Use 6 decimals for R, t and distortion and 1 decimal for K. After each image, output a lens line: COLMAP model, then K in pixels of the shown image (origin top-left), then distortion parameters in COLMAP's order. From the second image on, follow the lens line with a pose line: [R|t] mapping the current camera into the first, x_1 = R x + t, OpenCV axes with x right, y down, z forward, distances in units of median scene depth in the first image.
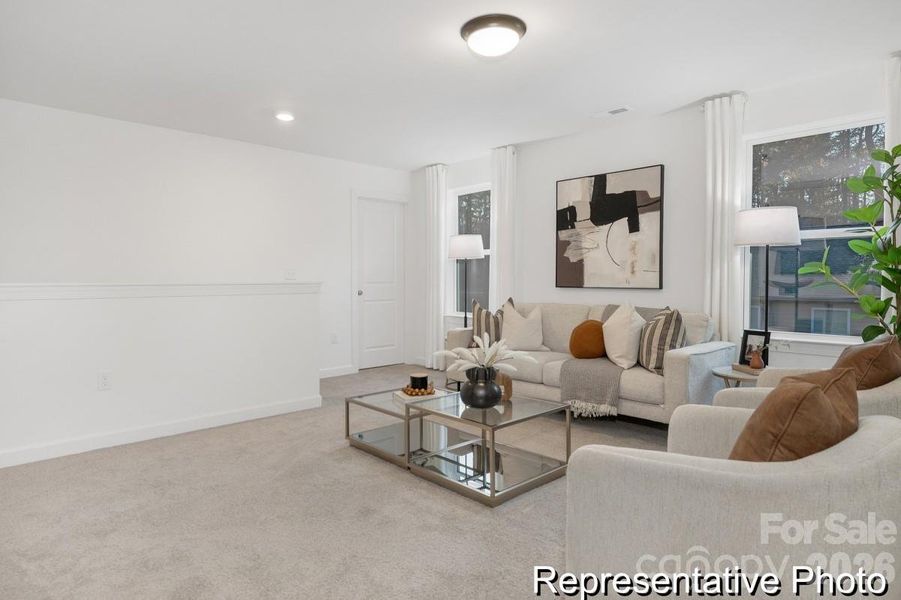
lens RADIAL K [[518.1, 0, 449.3], [0, 518.1, 280.3], [0, 0, 1]] dist [0.002538, 0.000356]
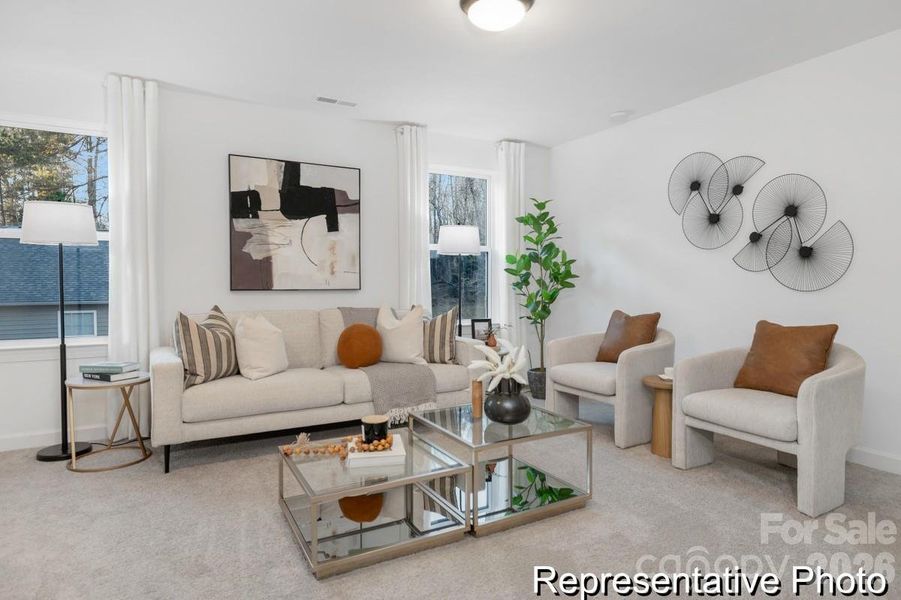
lens RADIAL K [[518.1, 0, 449.3], [0, 518.1, 280.3], [0, 0, 1]] dist [0.002538, 0.000356]
pose [[0.243620, 0.001489, 0.969870, -0.493391], [0.003489, 0.999991, -0.002411, 0.000839], [-0.969864, 0.003972, 0.243613, 0.522699]]
